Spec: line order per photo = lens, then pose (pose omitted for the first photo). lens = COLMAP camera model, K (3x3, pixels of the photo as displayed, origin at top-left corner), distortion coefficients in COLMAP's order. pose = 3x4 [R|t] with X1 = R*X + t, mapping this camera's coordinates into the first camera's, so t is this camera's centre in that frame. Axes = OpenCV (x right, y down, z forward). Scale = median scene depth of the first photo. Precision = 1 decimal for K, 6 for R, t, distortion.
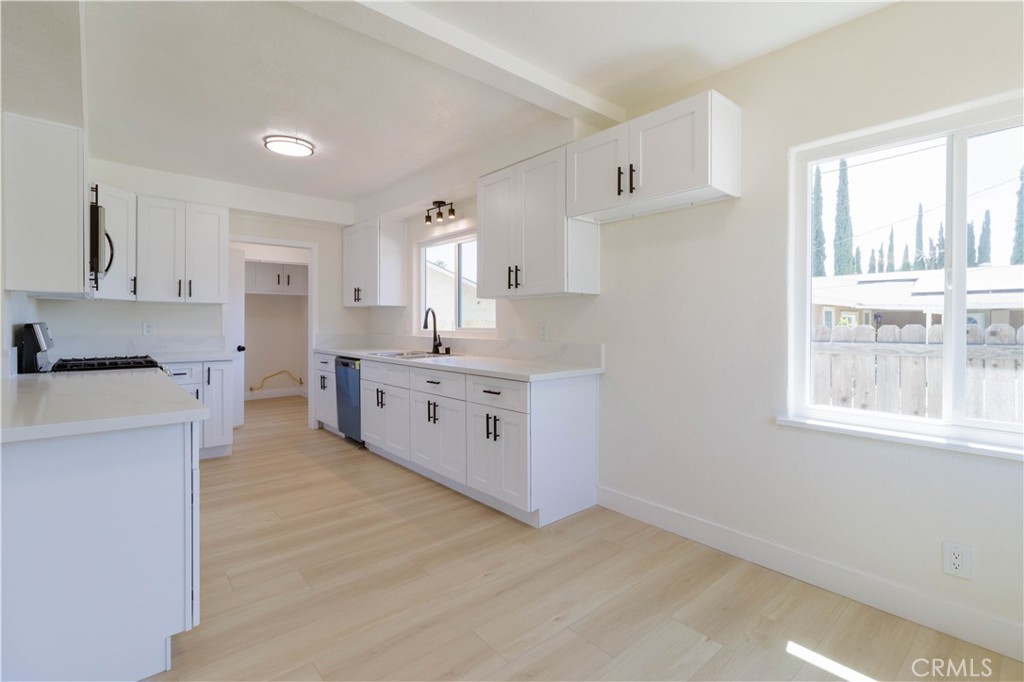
lens RADIAL K [[477.2, 0, 533.0], [0, 477.2, 322.3], [0, 0, 1]] dist [0.002459, 0.002877]
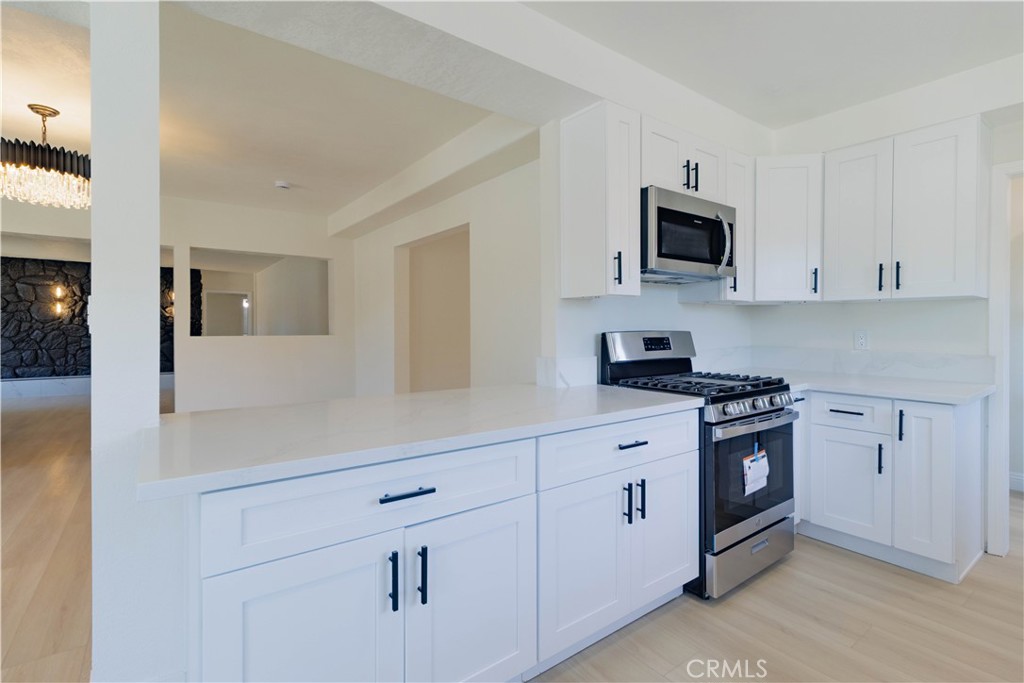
lens RADIAL K [[477.2, 0, 504.9], [0, 477.2, 337.7], [0, 0, 1]] dist [0.002459, 0.002877]
pose [[-0.106357, 0.014344, -0.994225, -0.060551], [-0.002204, 0.999890, 0.014661, 0.000341], [0.994326, 0.003750, -0.106313, 0.571085]]
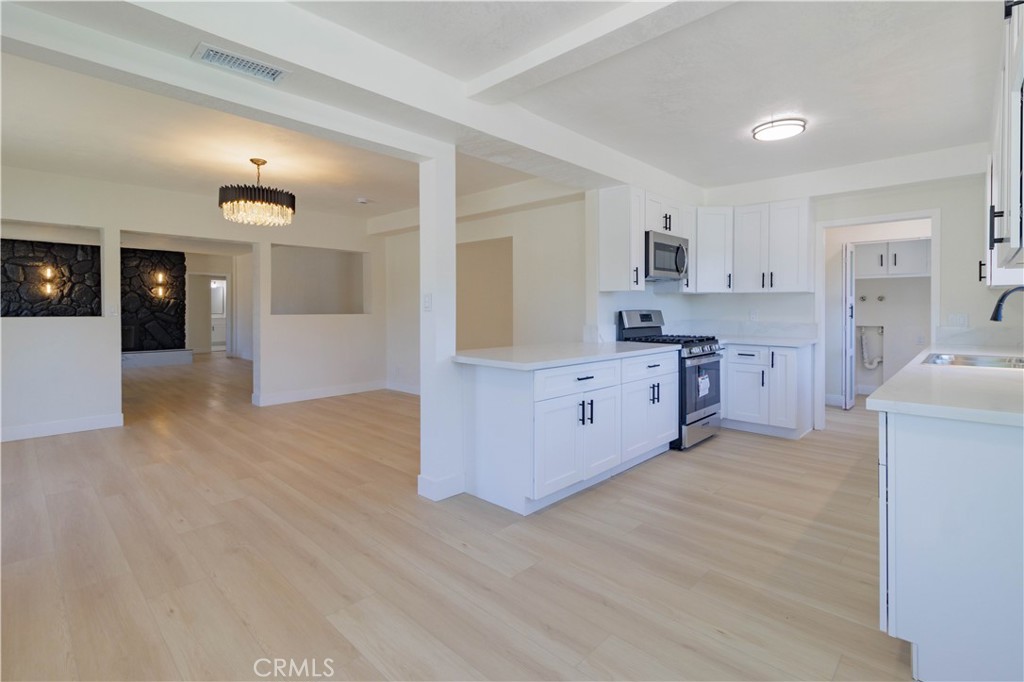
lens RADIAL K [[477.2, 0, 506.0], [0, 477.2, 319.6], [0, 0, 1]] dist [0.002459, 0.002877]
pose [[0.062911, 0.018016, -0.997857, 0.345831], [-0.001752, 0.999837, 0.017942, 0.002965], [0.998018, 0.000620, 0.062932, 0.320028]]
